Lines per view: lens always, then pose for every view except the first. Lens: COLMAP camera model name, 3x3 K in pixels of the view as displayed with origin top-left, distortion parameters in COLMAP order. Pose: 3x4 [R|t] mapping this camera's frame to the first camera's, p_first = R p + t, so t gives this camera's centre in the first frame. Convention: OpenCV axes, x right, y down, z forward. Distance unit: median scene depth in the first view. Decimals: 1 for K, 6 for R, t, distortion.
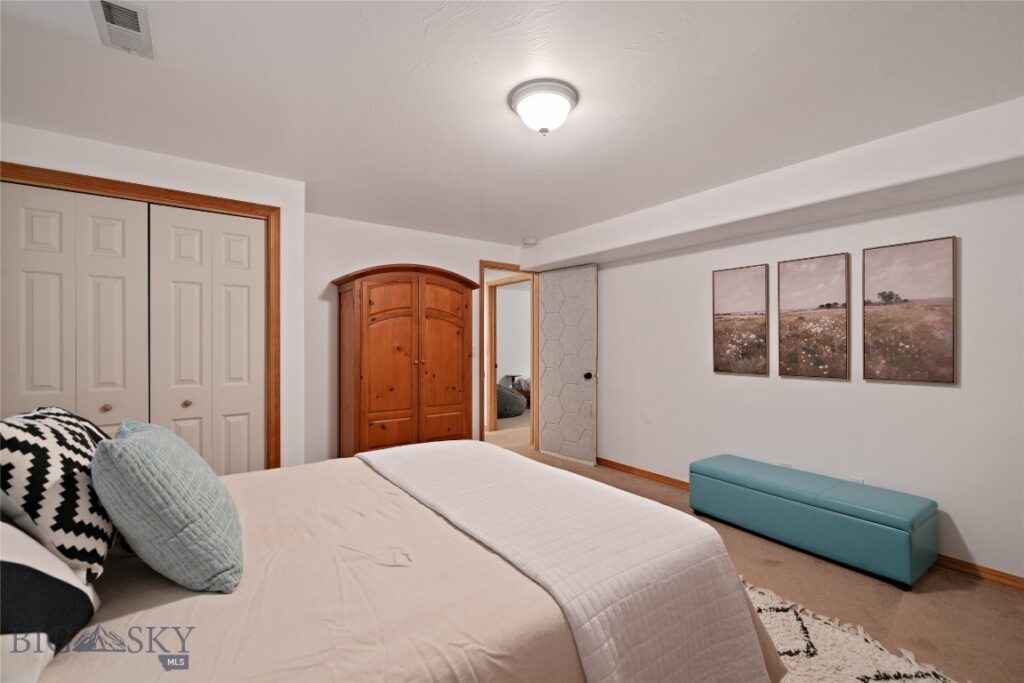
lens RADIAL K [[436.3, 0, 512.0], [0, 436.3, 341.5], [0, 0, 1]] dist [-0.000270, -0.000049]
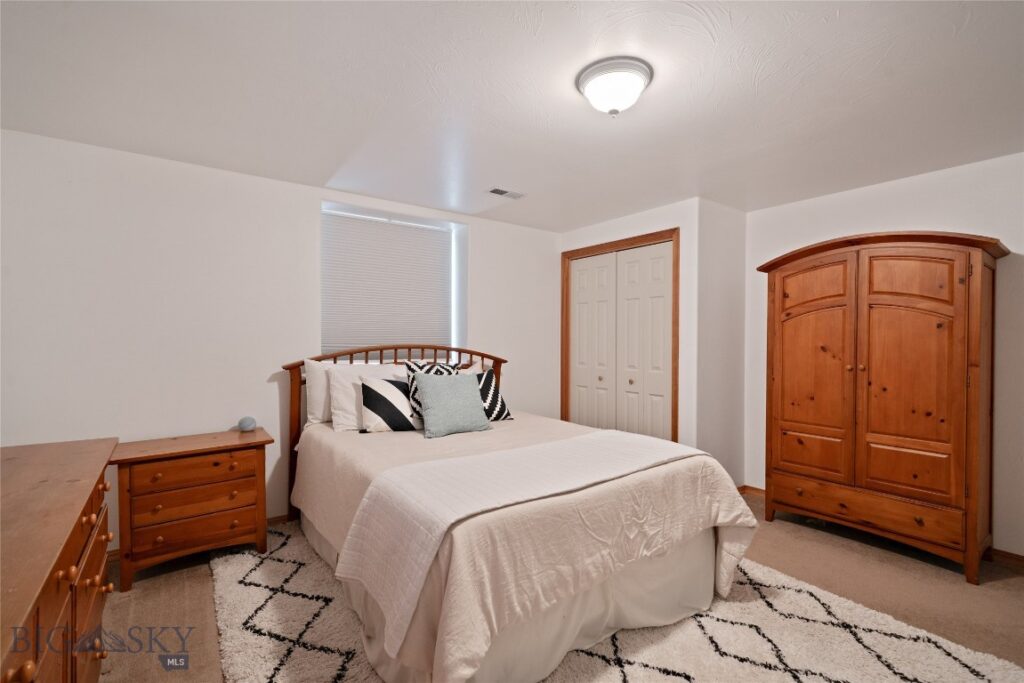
lens RADIAL K [[463.9, 0, 510.9], [0, 463.9, 336.8], [0, 0, 1]] dist [-0.001033, -0.000196]
pose [[-0.007380, -0.004519, -0.999963, 0.610981], [-0.002331, 0.999987, -0.004502, -0.000271], [0.999970, 0.002297, -0.007390, 0.452688]]
